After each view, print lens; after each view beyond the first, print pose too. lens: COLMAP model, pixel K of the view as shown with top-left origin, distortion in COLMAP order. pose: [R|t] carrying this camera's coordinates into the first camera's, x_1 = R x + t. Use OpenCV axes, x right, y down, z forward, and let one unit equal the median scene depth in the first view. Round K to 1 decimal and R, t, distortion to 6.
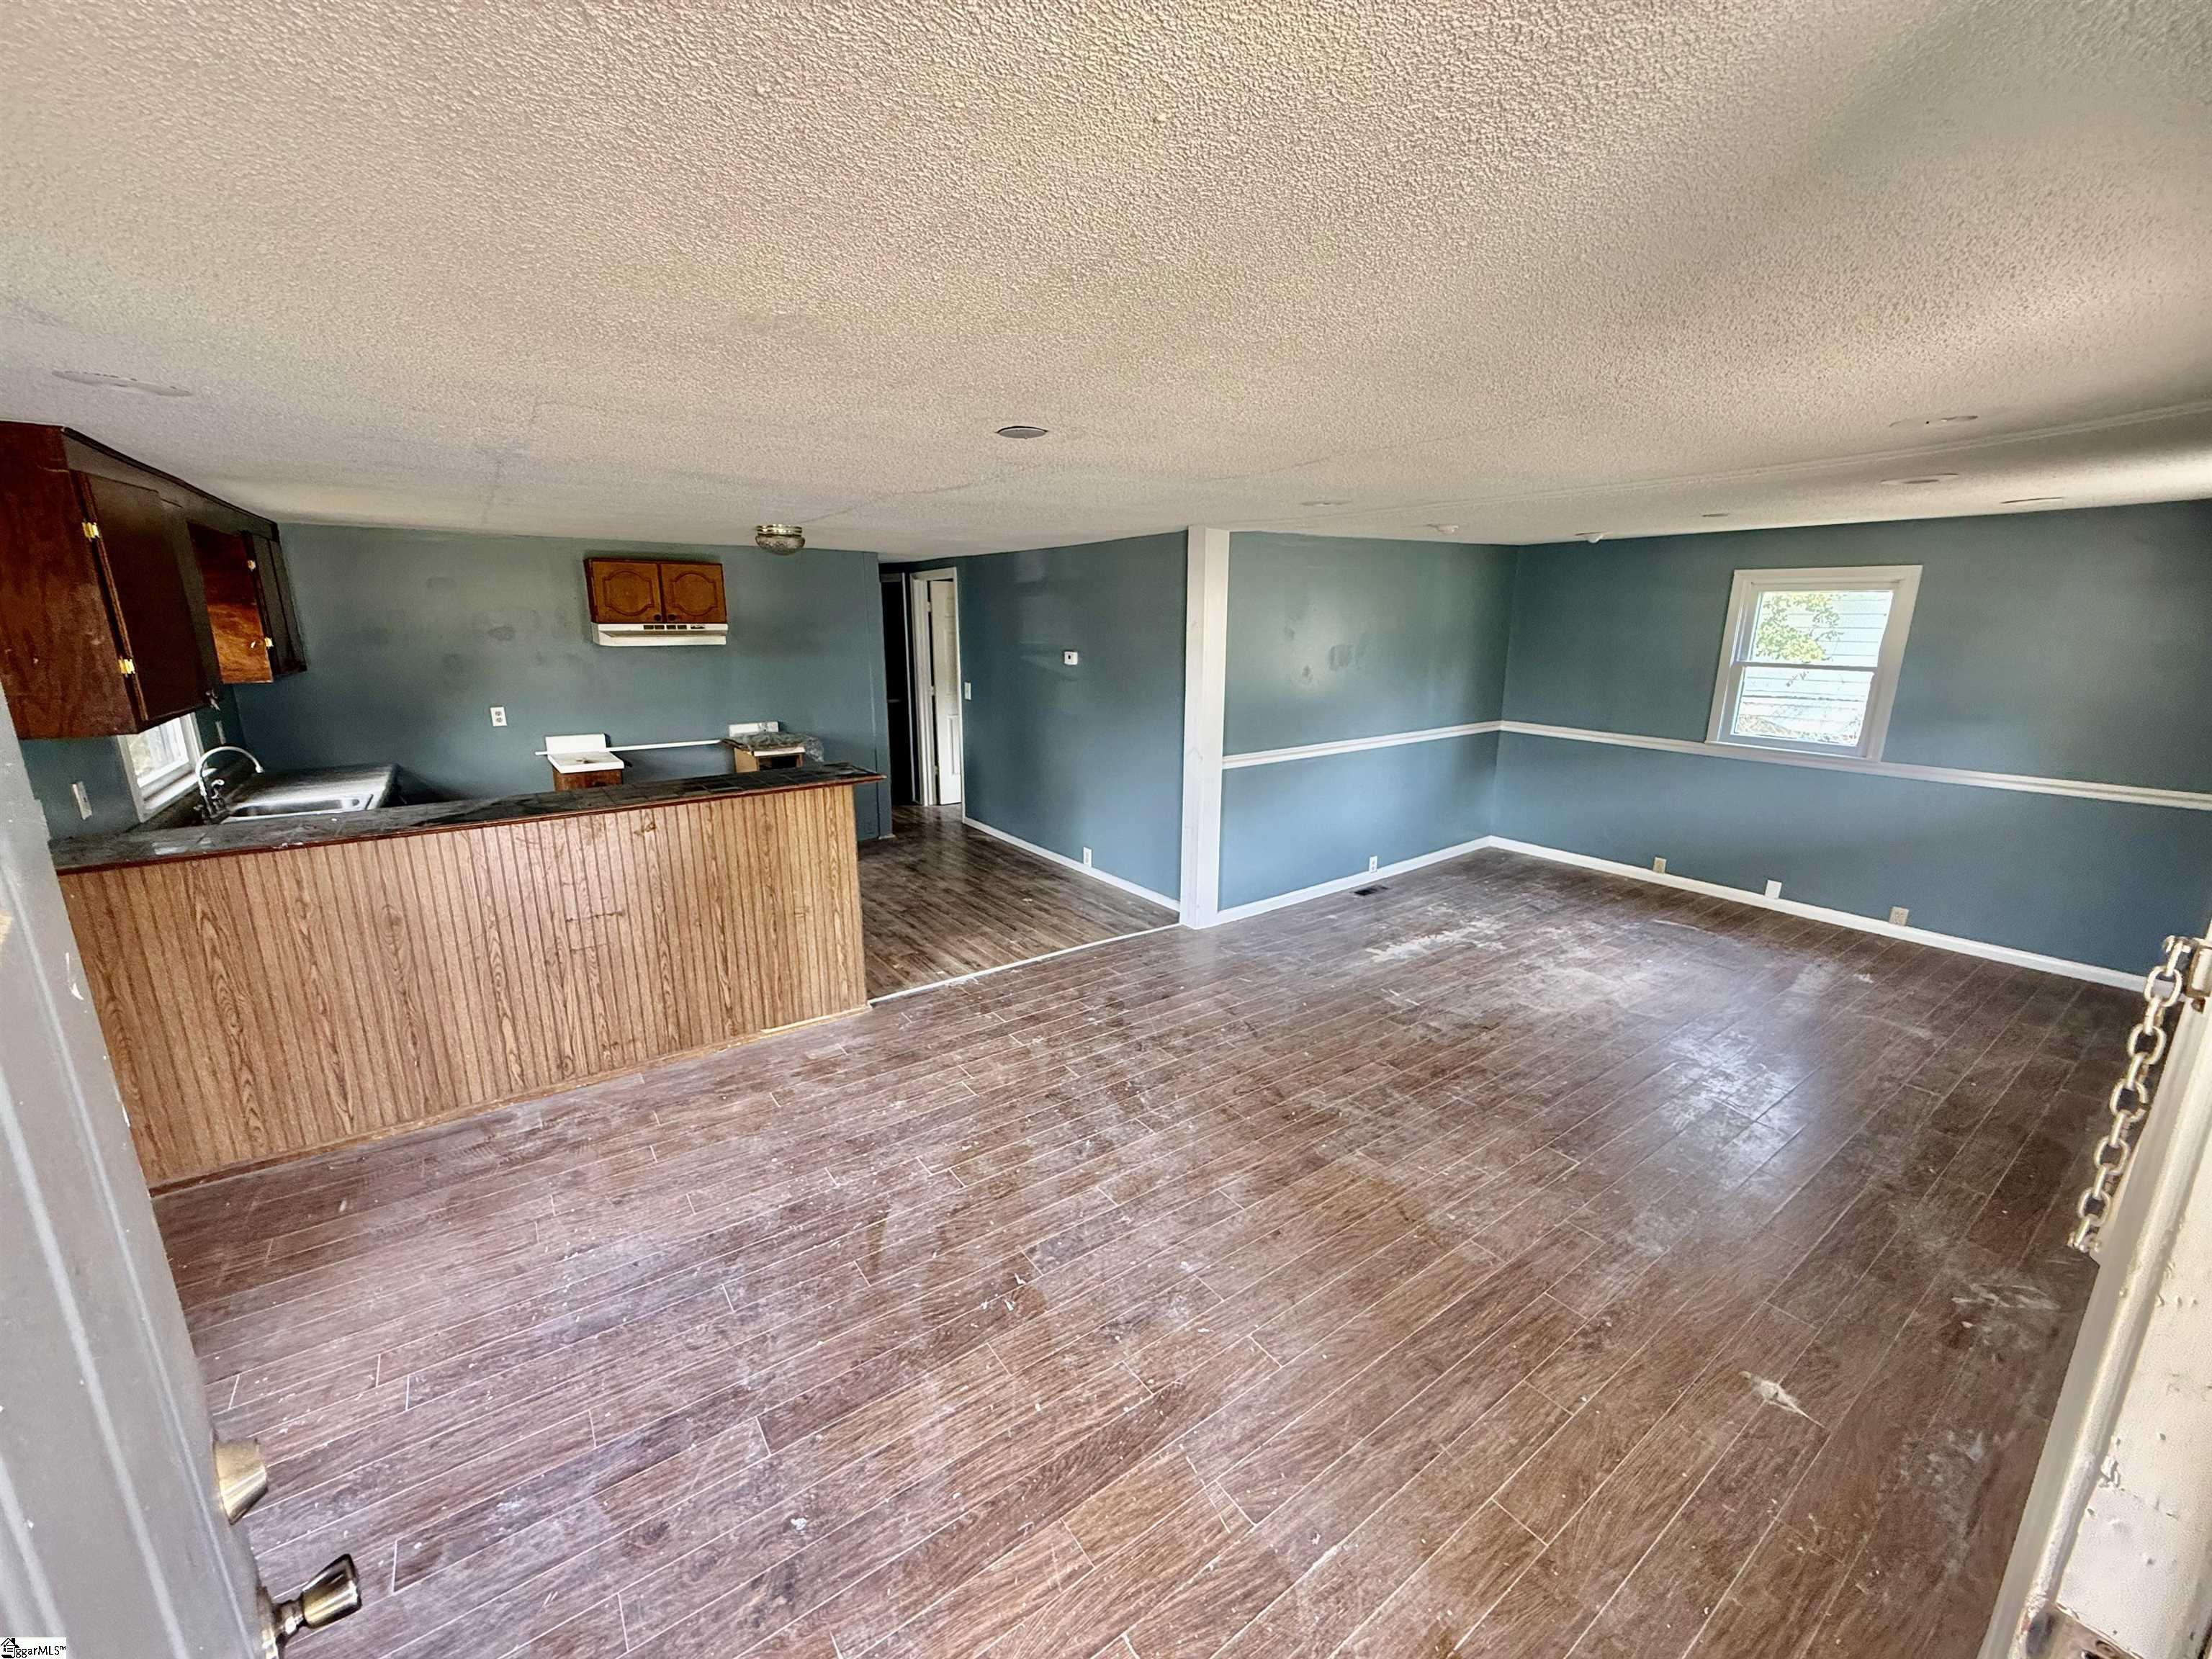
lens RADIAL K [[883.9, 0, 1102.7], [0, 883.9, 831.6], [0, 0, 1]] dist [-0.000858, 0.000302]
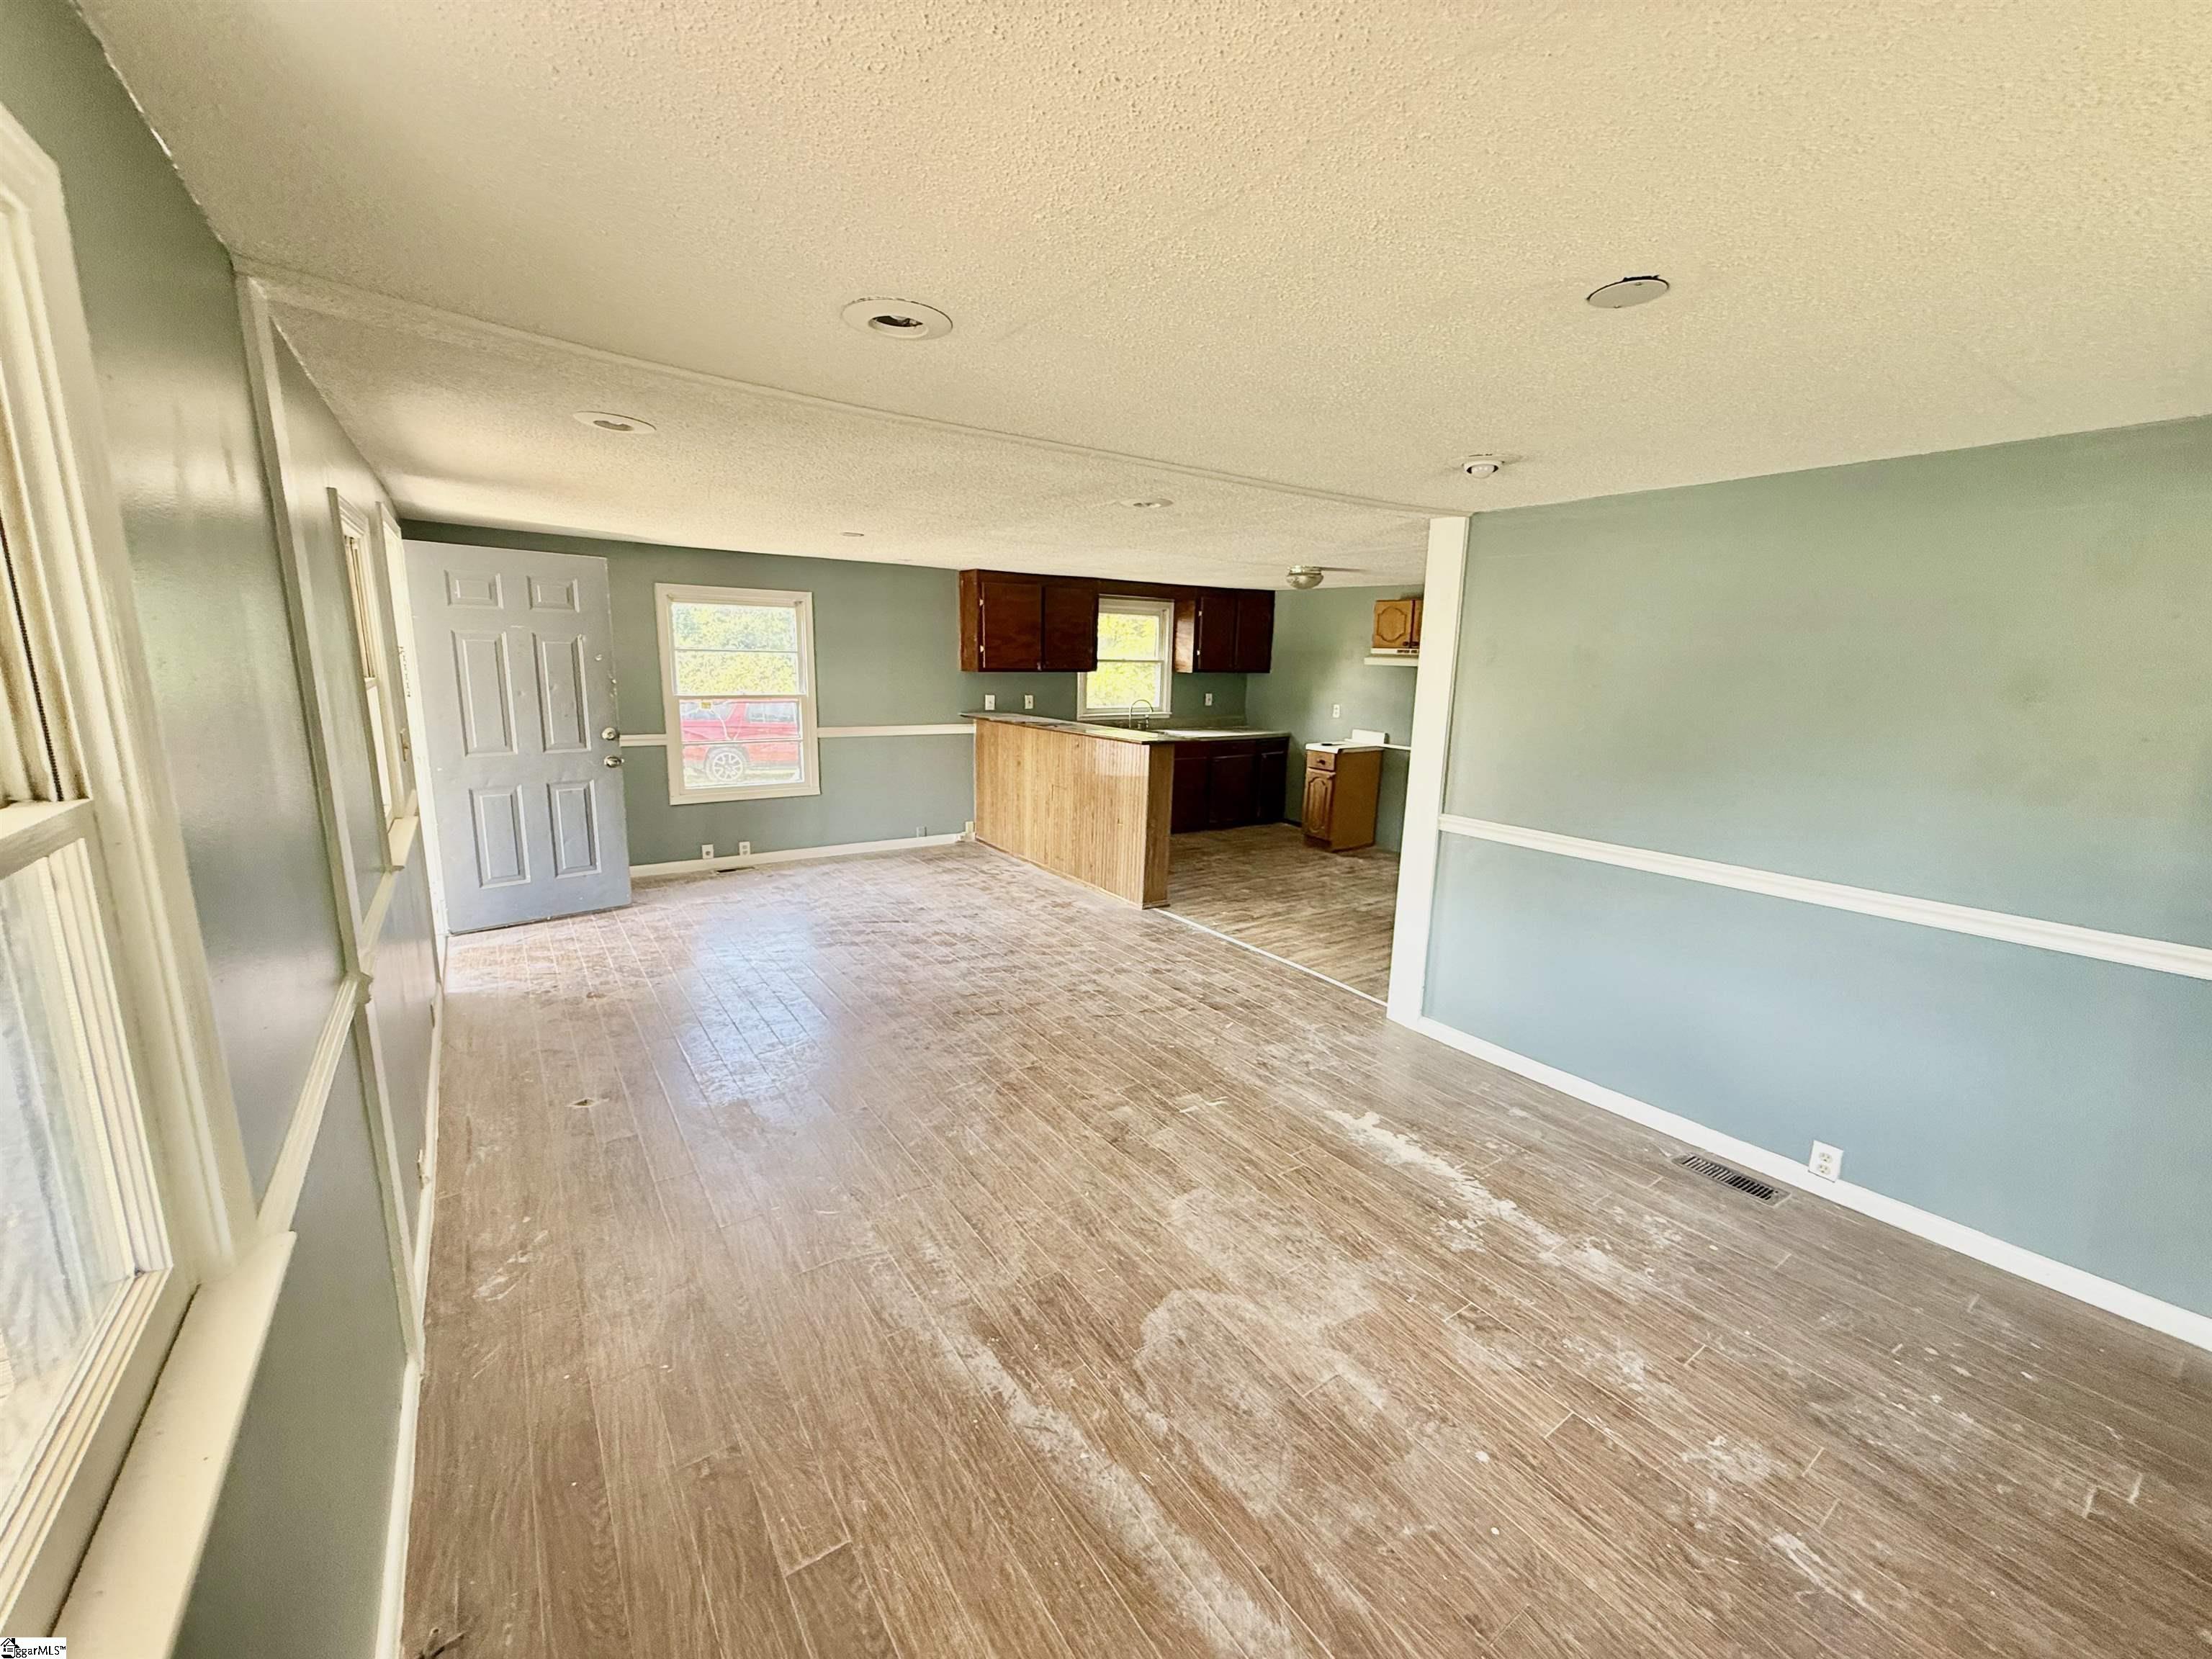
lens RADIAL K [[883.9, 0, 1094.8], [0, 883.9, 830.2], [0, 0, 1]] dist [-0.000858, 0.000302]
pose [[-0.018711, 0.198484, -0.979925, 1.001163], [-0.262769, 0.944667, 0.196360, -0.159707], [0.964677, 0.261168, 0.034480, 0.779098]]
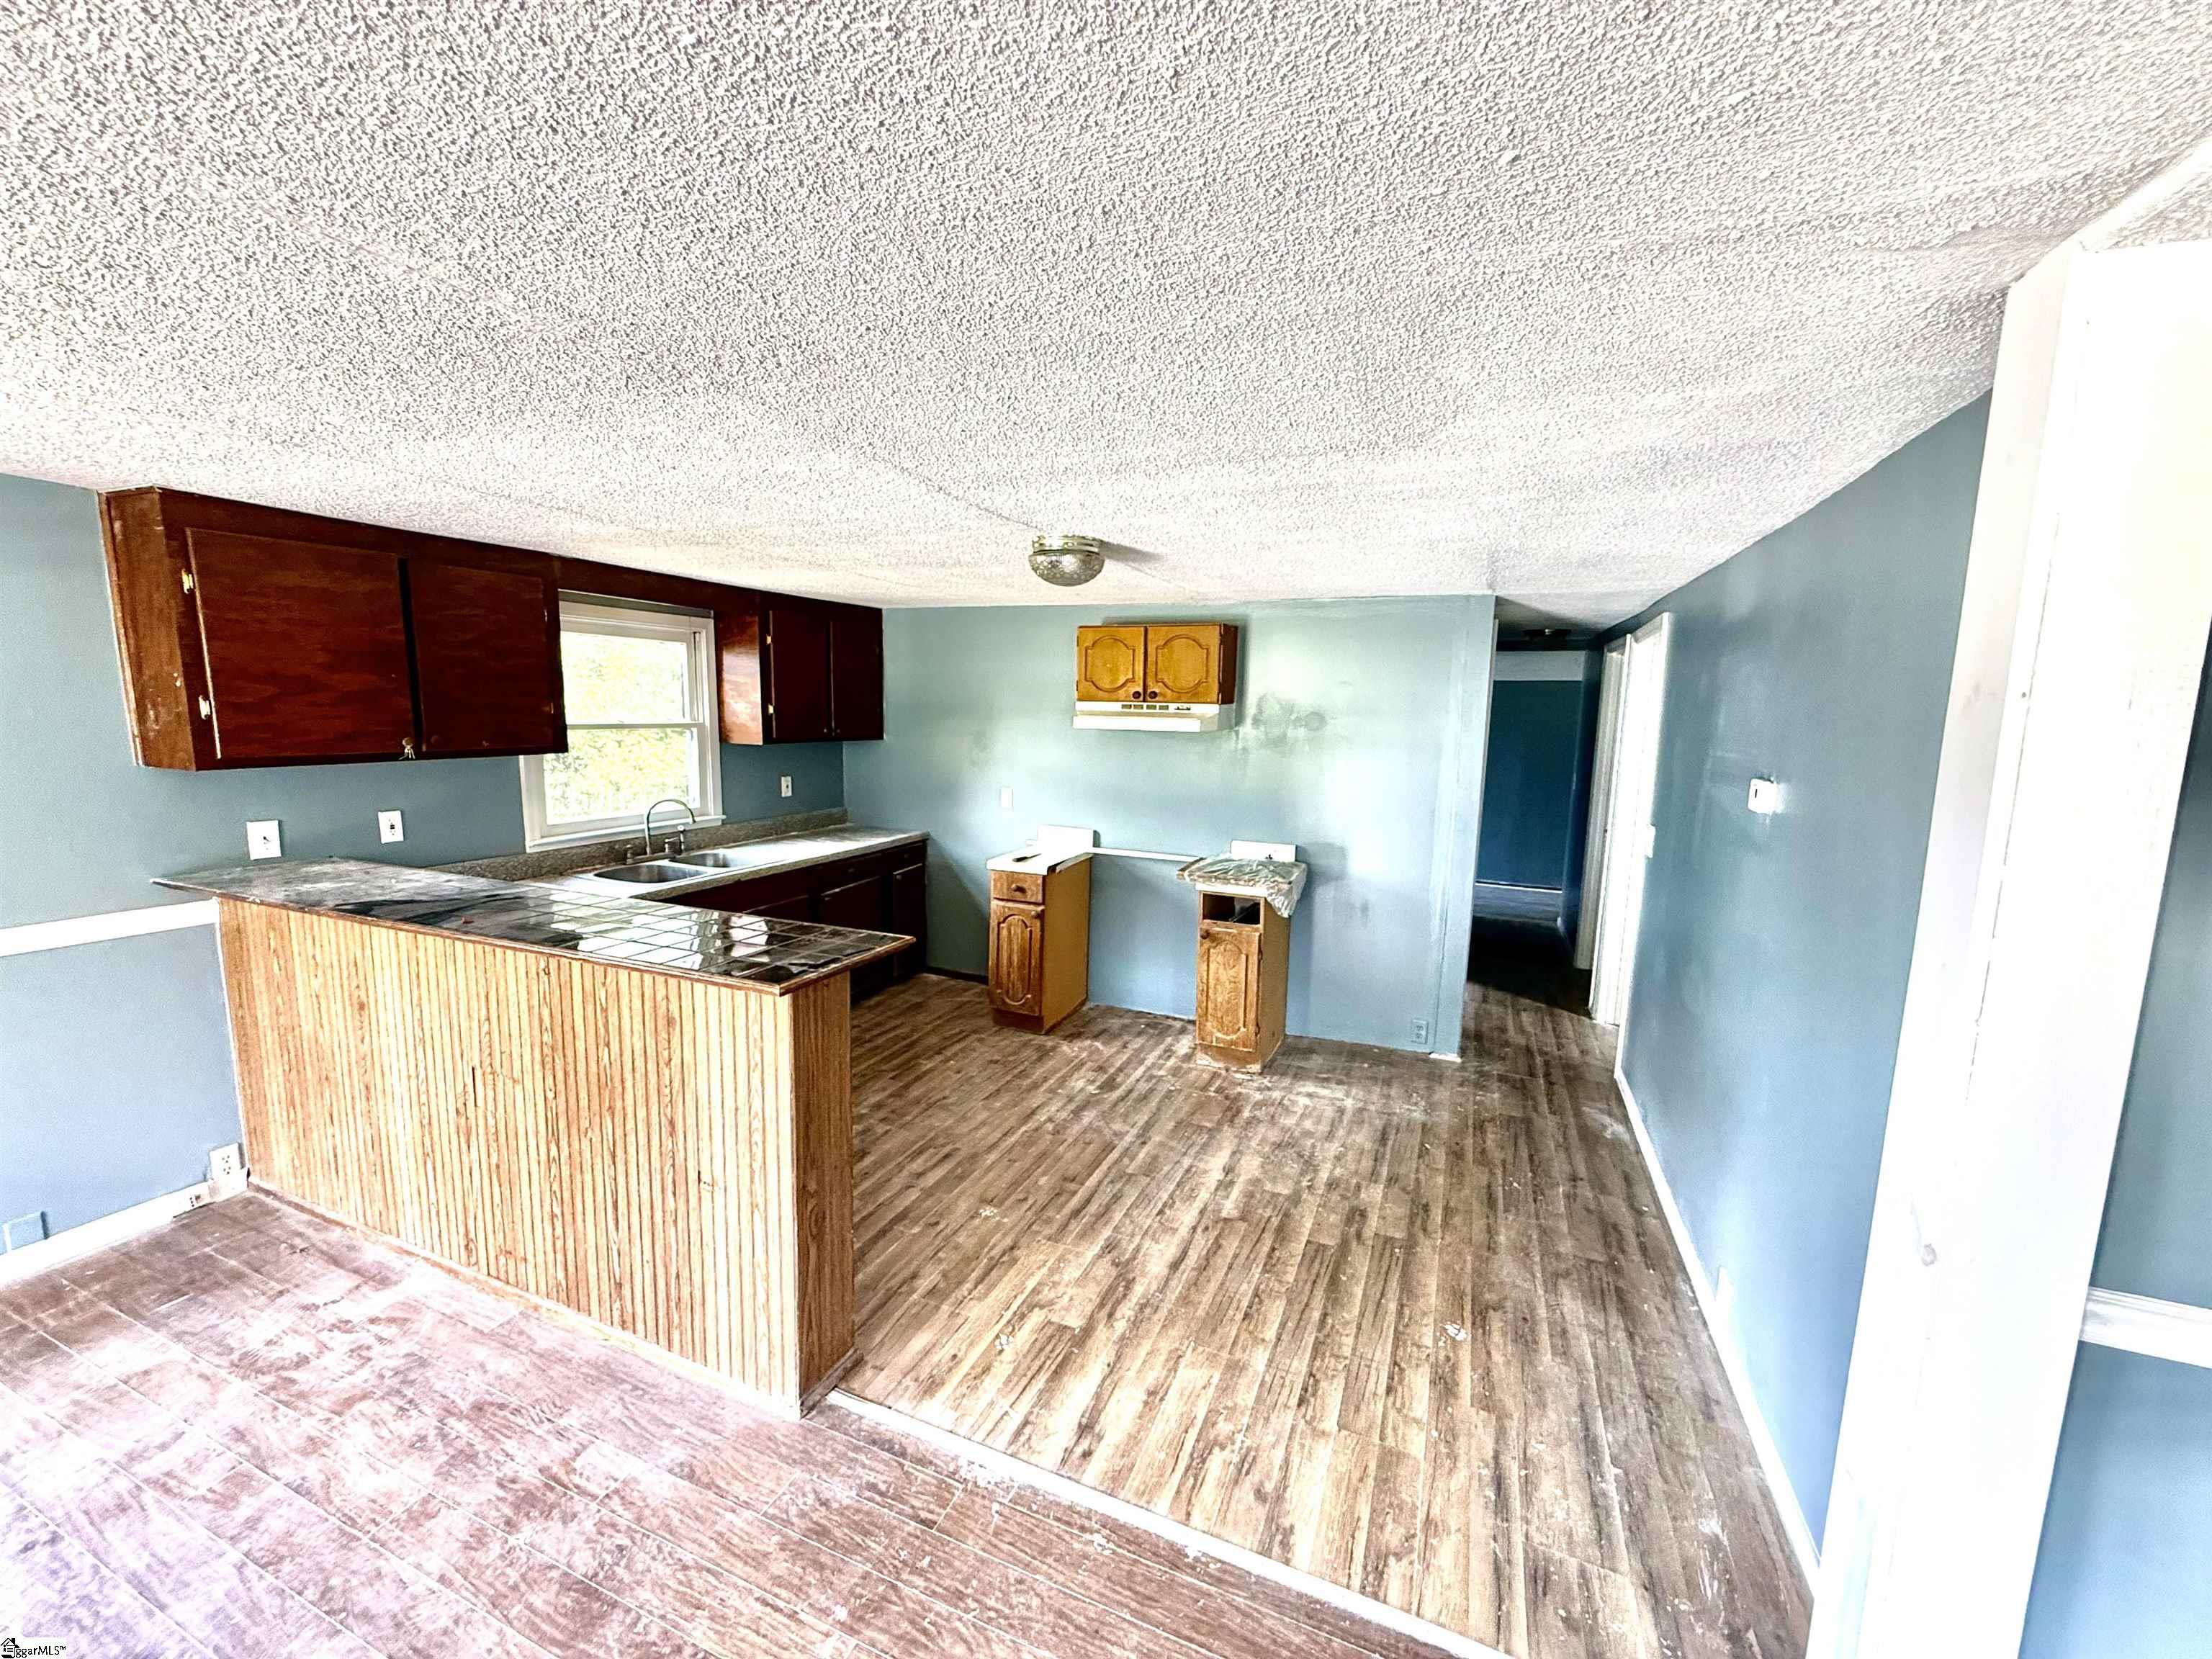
lens RADIAL K [[883.9, 0, 1097.9], [0, 883.9, 834.1], [0, 0, 1]] dist [-0.000858, 0.000302]
pose [[0.521732, 0.130726, -0.843034, 0.198760], [-0.223428, 0.974636, 0.012859, -0.160623], [0.823332, 0.181649, 0.537706, 0.740865]]
